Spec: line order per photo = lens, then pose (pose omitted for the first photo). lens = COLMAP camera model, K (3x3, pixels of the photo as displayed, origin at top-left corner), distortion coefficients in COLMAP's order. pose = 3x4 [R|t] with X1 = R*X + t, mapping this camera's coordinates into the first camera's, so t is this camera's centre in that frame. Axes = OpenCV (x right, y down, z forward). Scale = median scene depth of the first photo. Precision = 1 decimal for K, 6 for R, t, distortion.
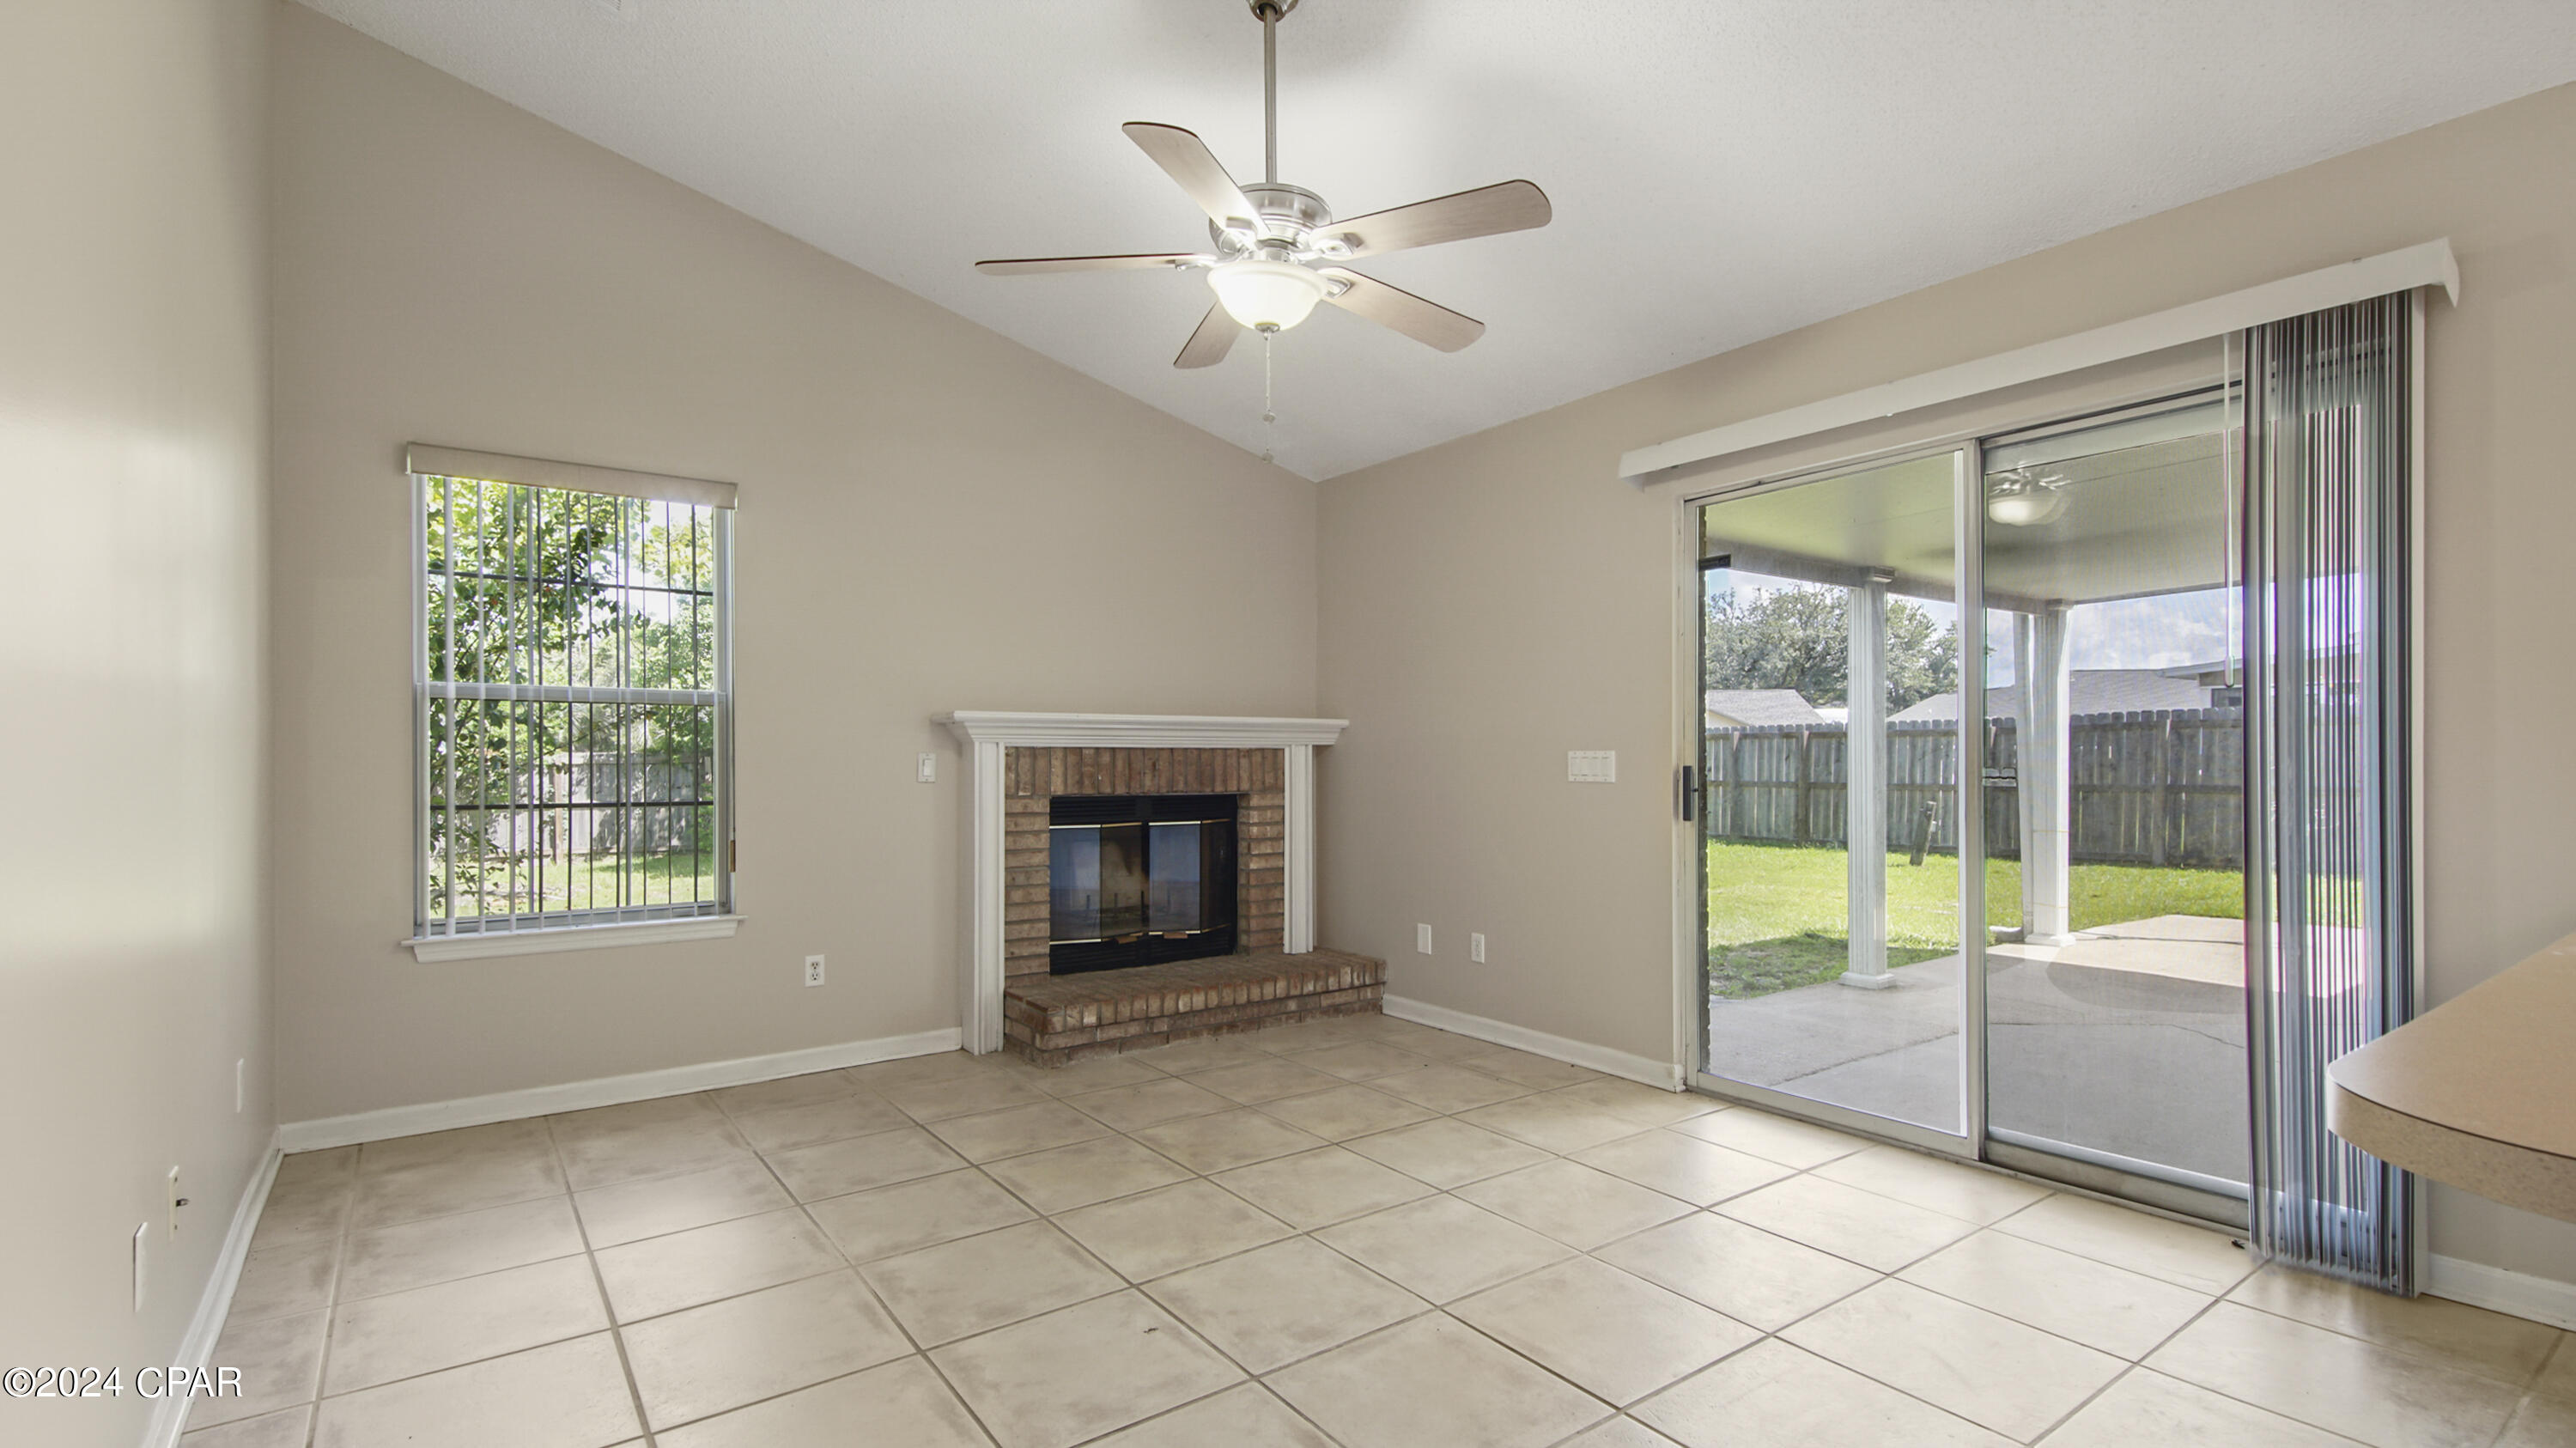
lens RADIAL K [[1174.6, 0, 1288.0], [0, 1174.6, 724.0], [0, 0, 1]] dist [-0.001283, -0.000157]
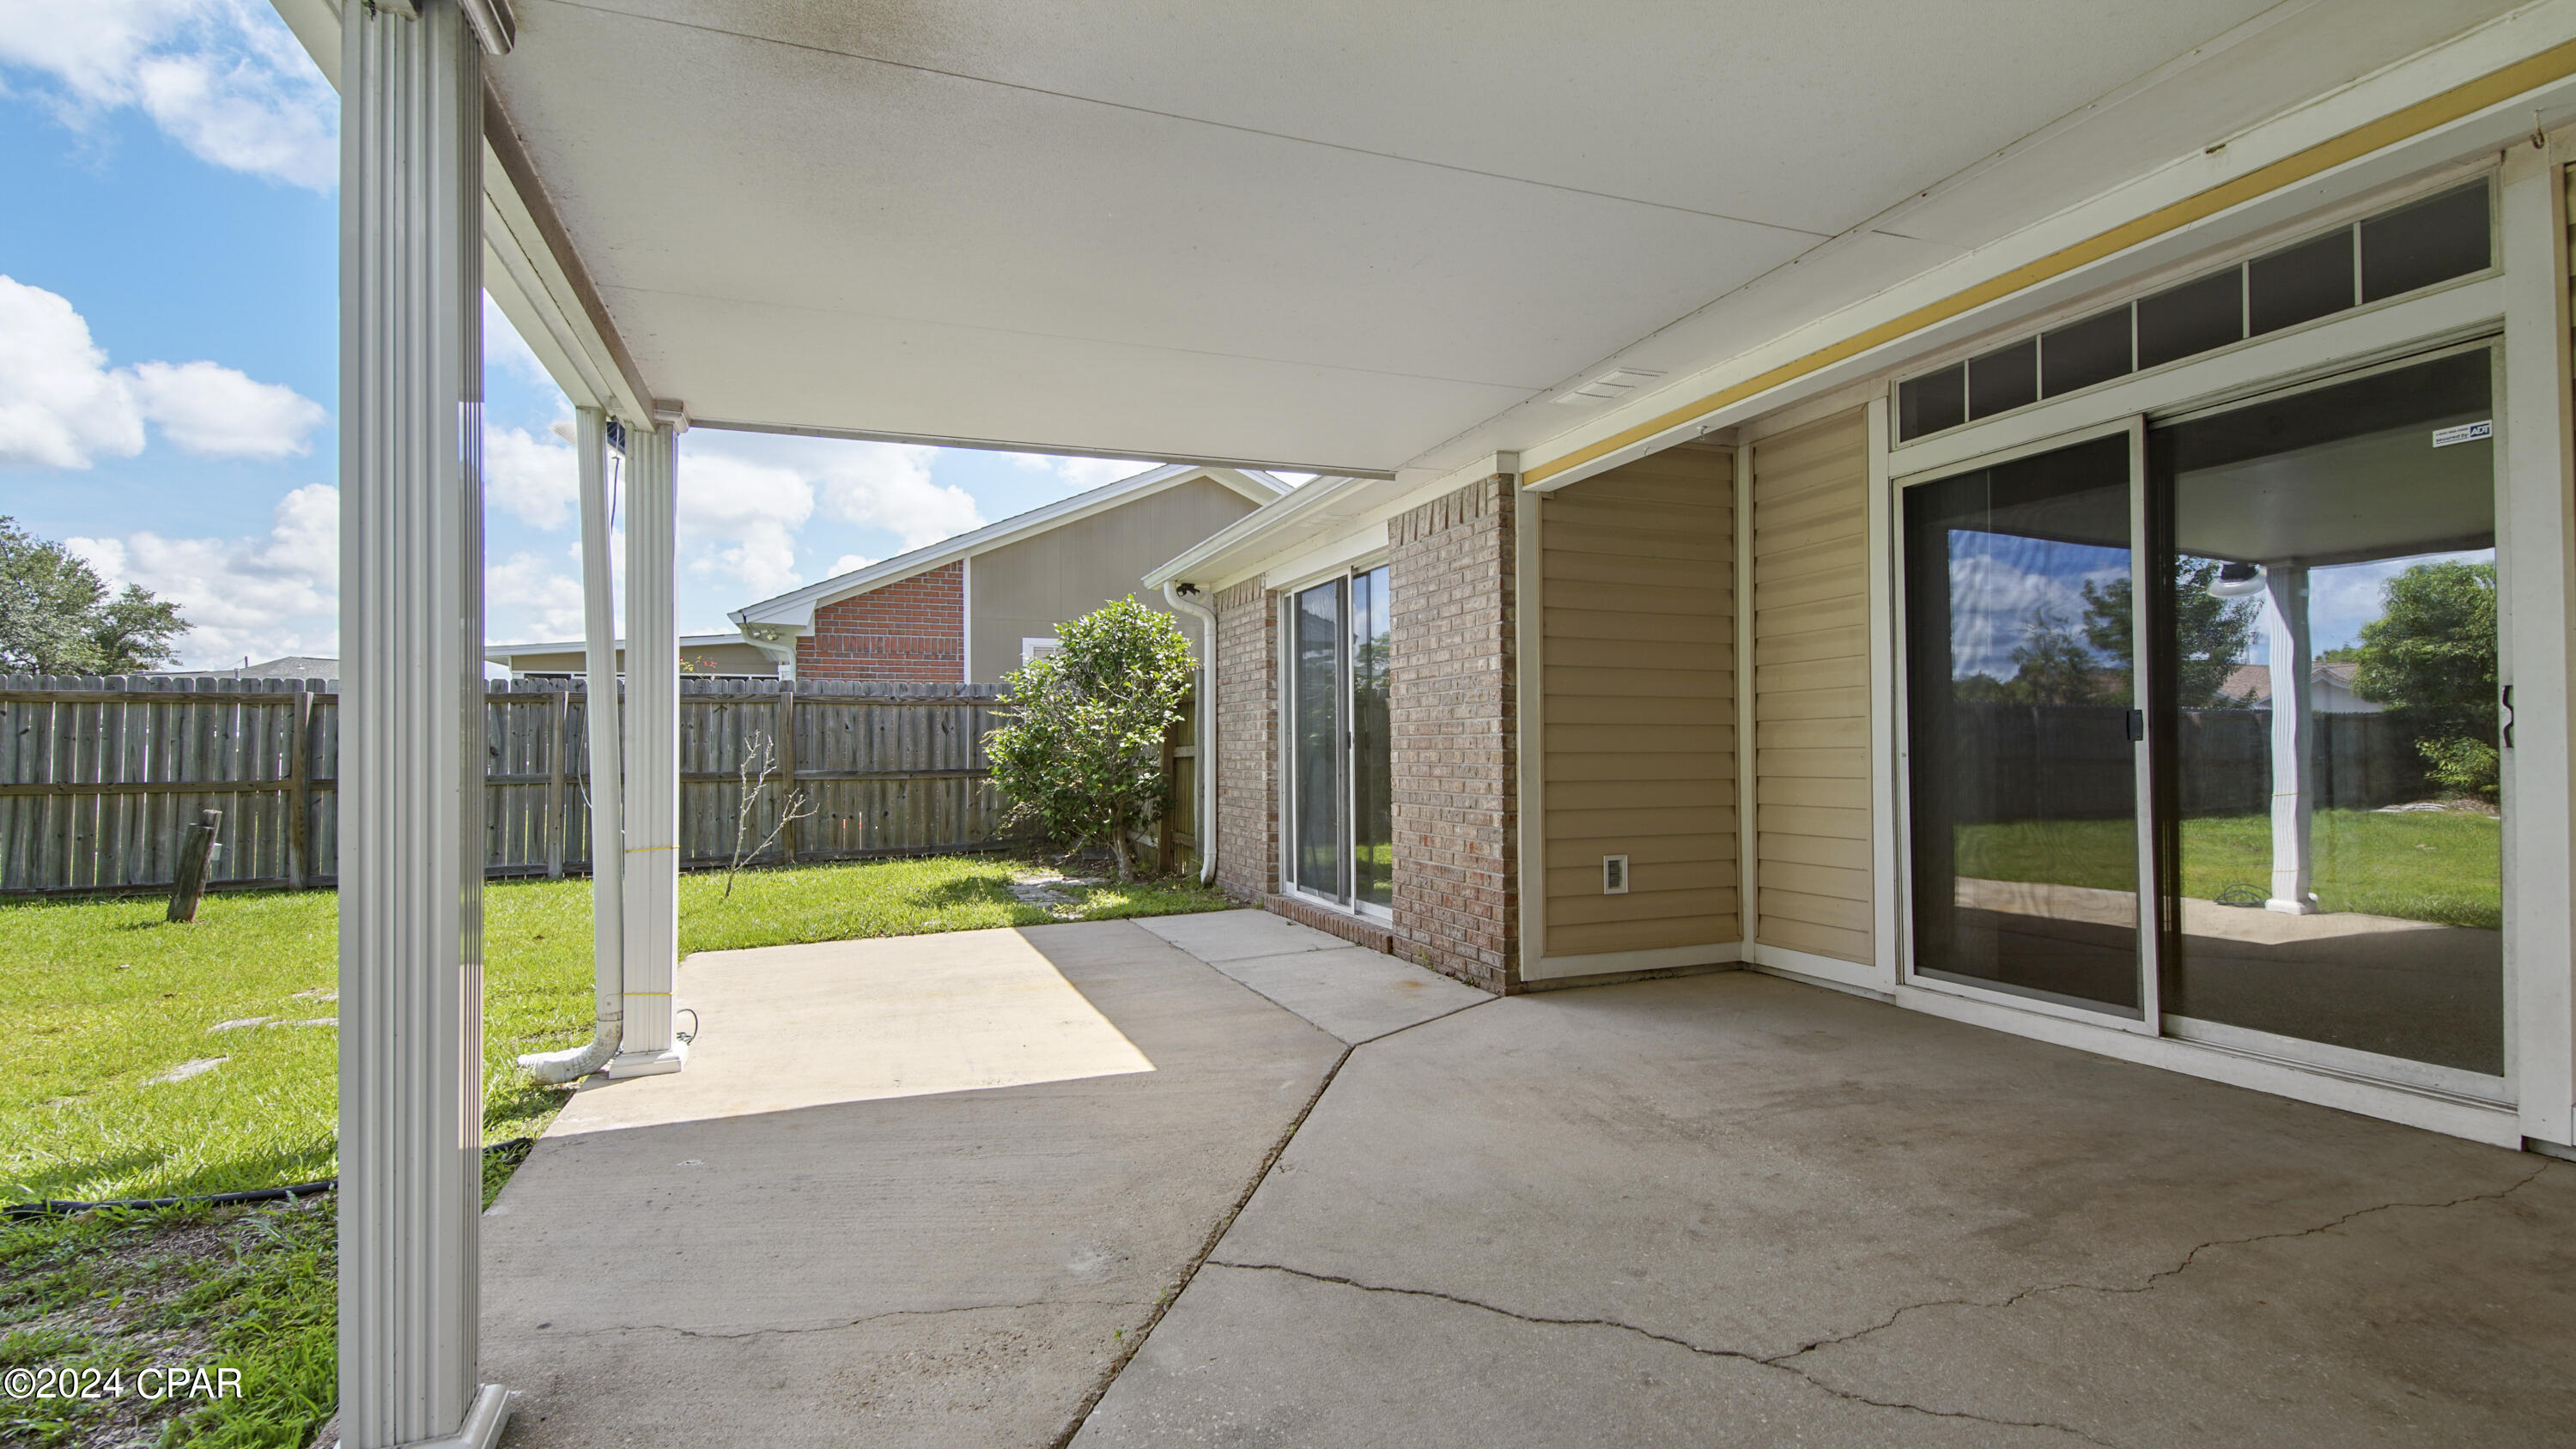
lens RADIAL K [[1174.3, 0, 1288.0], [0, 1174.3, 724.5], [0, 0, 1]] dist [-0.001283, -0.000157]
pose [[0.268047, 0.019447, 0.963210, 0.269335], [-0.020846, 0.999679, -0.014382, 0.045263], [-0.963180, -0.016224, 0.268366, 0.714620]]
